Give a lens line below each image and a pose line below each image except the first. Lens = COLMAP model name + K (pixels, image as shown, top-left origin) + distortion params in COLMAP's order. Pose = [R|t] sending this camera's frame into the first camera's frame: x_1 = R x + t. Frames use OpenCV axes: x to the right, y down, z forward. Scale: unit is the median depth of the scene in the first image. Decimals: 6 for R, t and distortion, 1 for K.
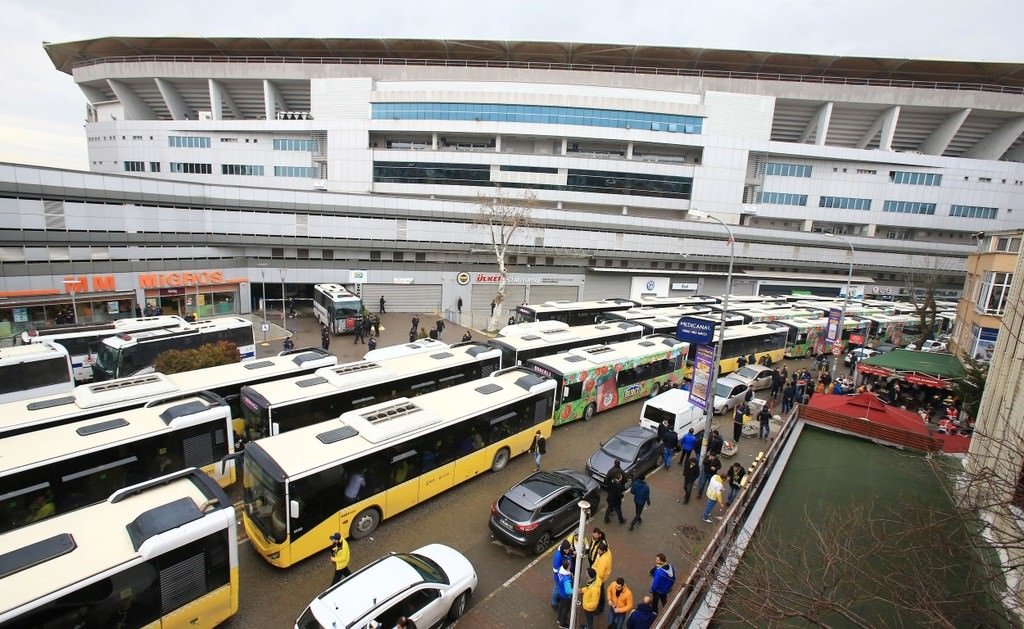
lens RADIAL K [[462.1, 0, 511.5], [0, 462.1, 311.7], [0, 0, 1]] dist [-0.084371, 0.035439]
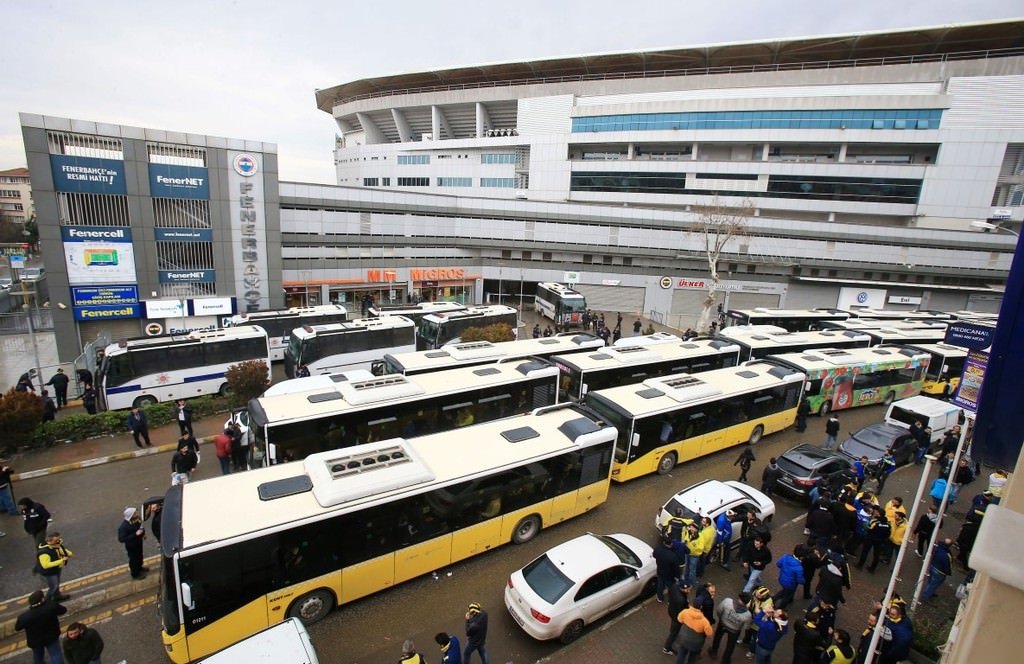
lens RADIAL K [[459.6, 0, 509.8], [0, 459.6, 323.5], [0, 0, 1]] dist [-0.071284, 0.025102]
pose [[0.945675, 0.060274, -0.319477, -0.078320], [-0.055177, 0.998164, 0.024991, 0.012462], [0.320397, -0.006005, 0.947264, -0.085333]]
